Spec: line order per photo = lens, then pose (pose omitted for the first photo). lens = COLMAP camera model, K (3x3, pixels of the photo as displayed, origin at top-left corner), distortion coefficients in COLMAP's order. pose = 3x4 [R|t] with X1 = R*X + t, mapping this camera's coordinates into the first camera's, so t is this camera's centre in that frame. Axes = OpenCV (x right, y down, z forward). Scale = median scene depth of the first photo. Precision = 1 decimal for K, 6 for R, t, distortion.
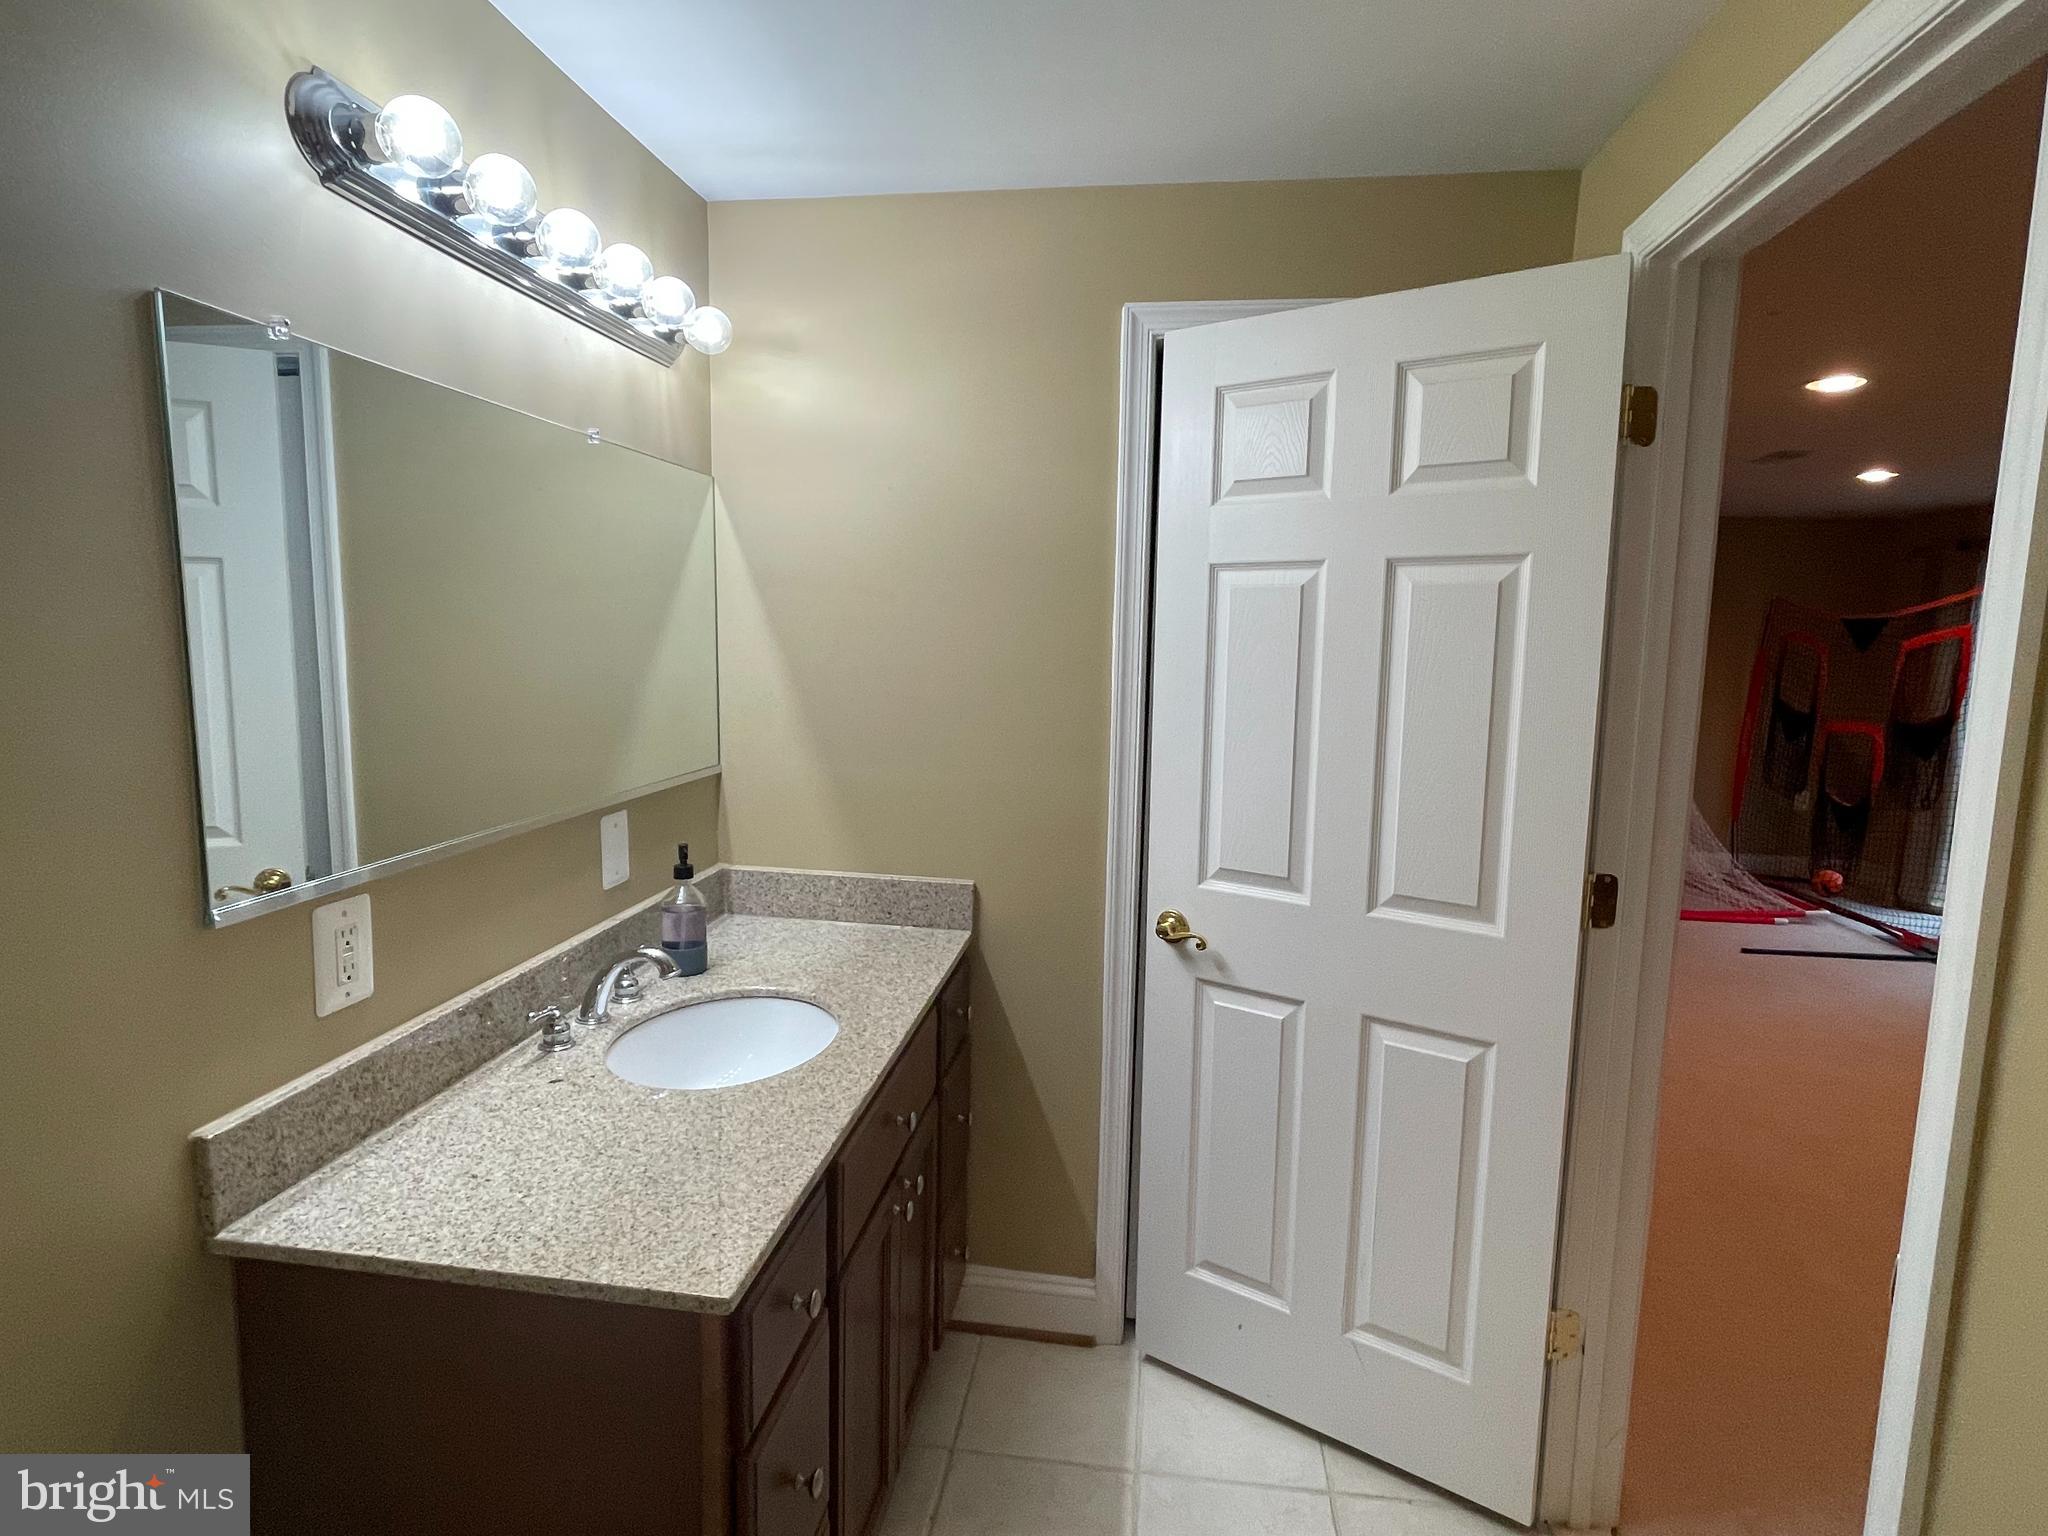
lens RADIAL K [[1037.2, 0, 1014.4], [0, 1037.2, 768.2], [0, 0, 1]] dist [-0.003233, 0.001225]
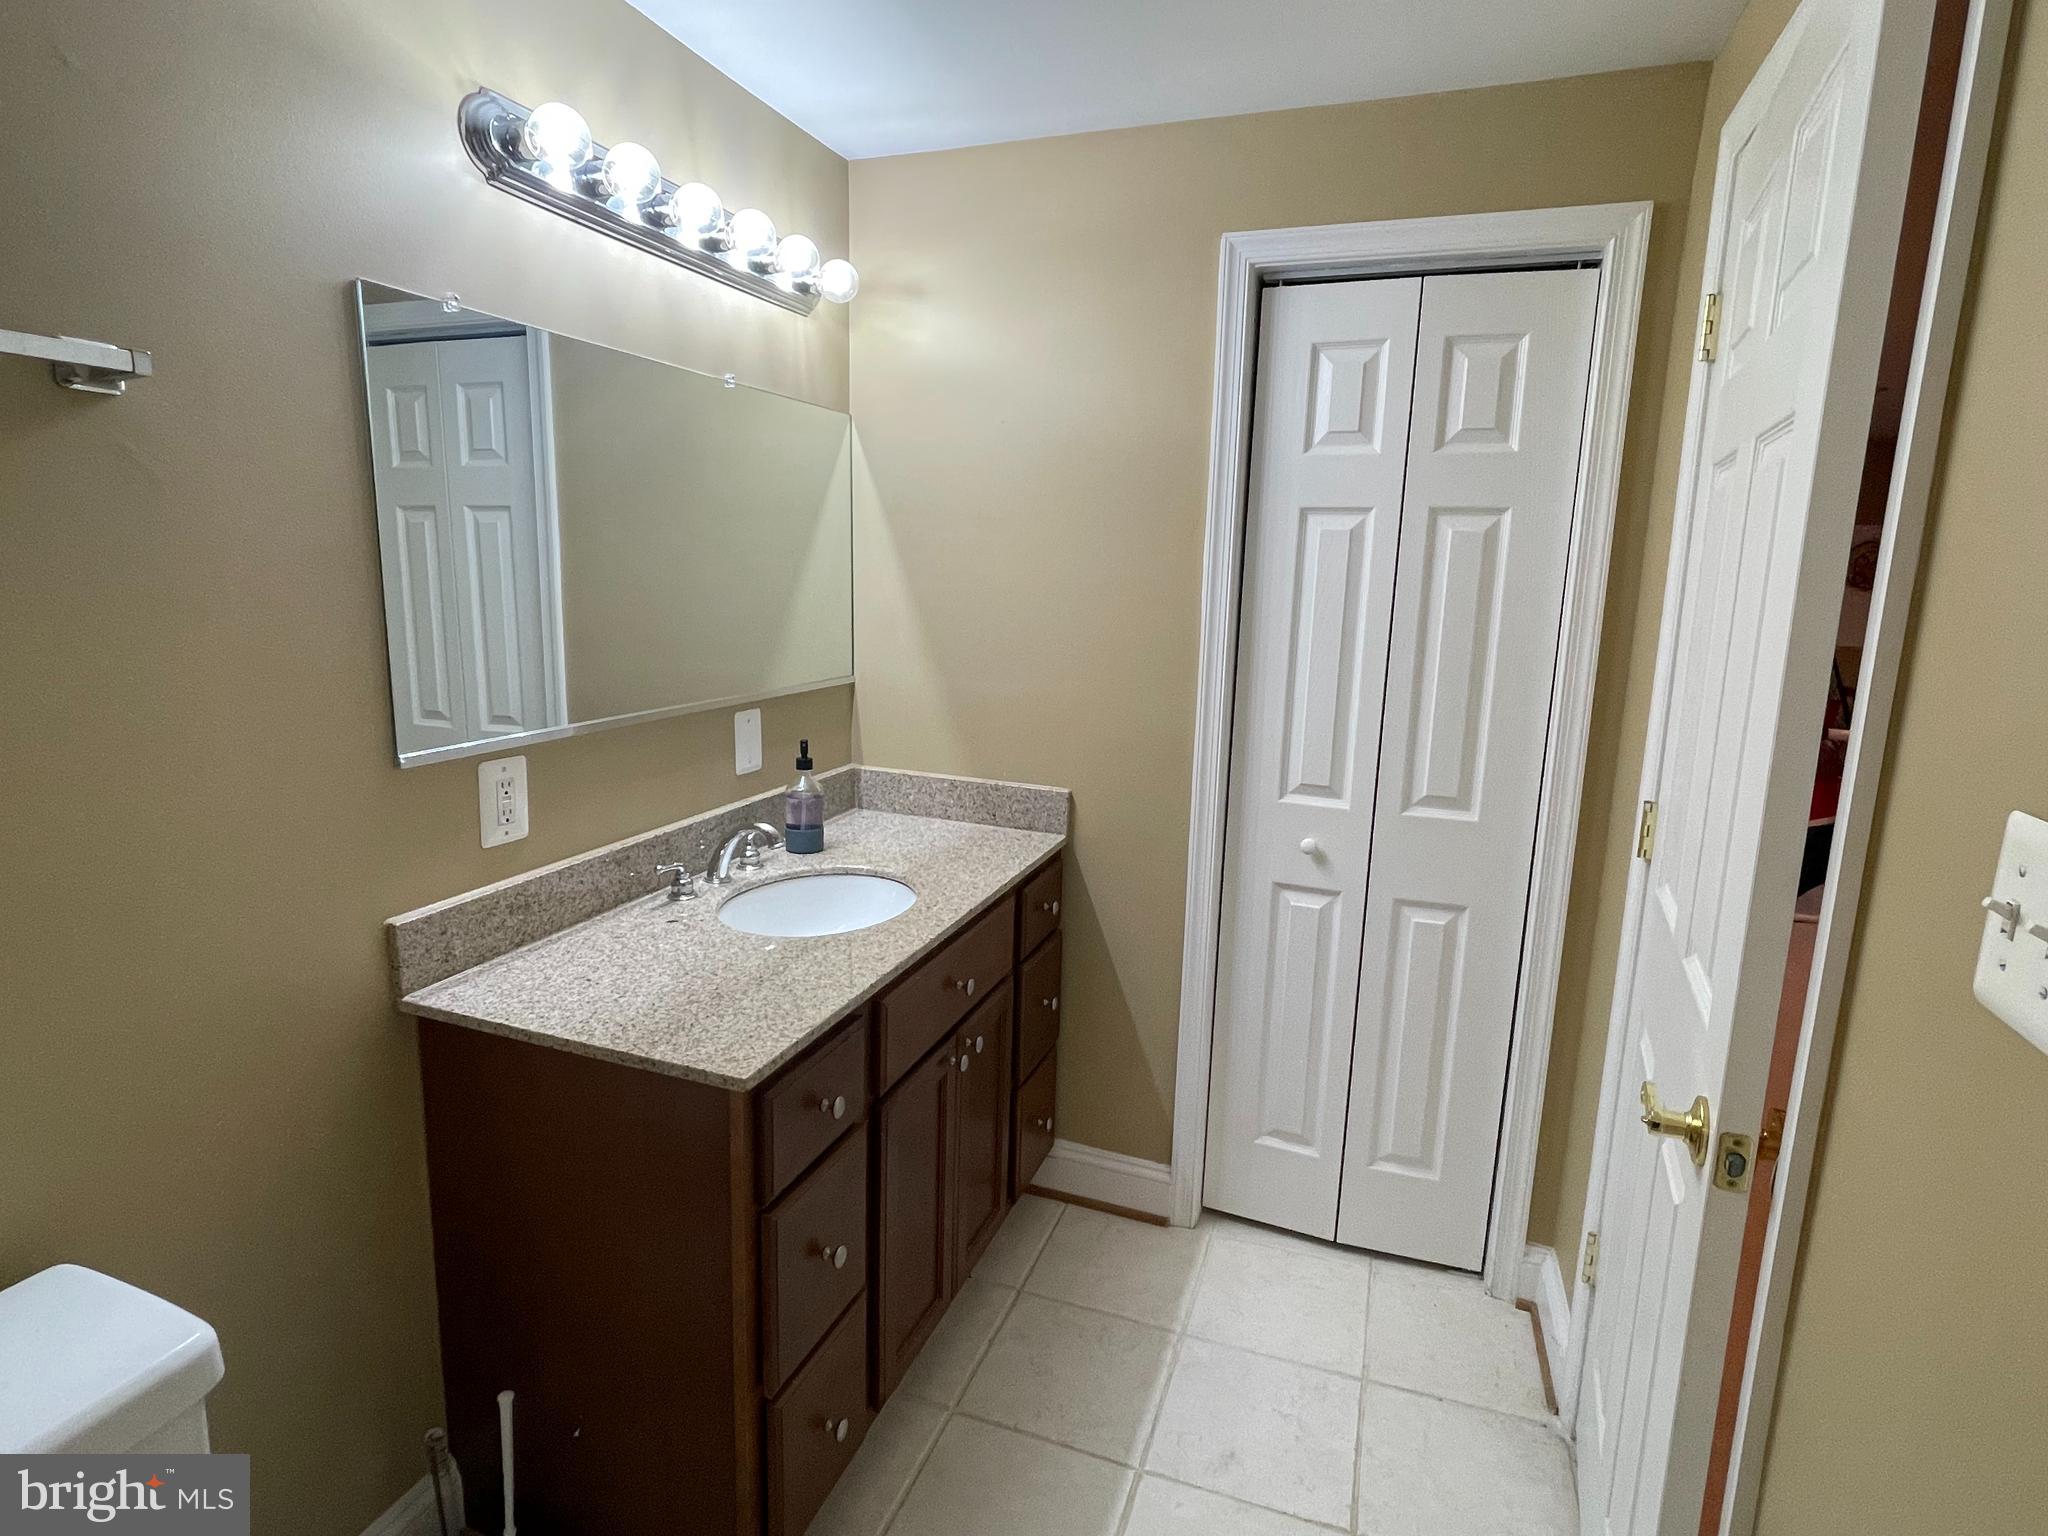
lens RADIAL K [[1037.2, 0, 1029.1], [0, 1037.2, 757.7], [0, 0, 1]] dist [-0.003233, 0.001225]
pose [[0.978188, 0.045016, -0.202785, 0.180327], [-0.035195, 0.998038, 0.051782, 0.028360], [0.204718, -0.043515, 0.977853, -0.083301]]
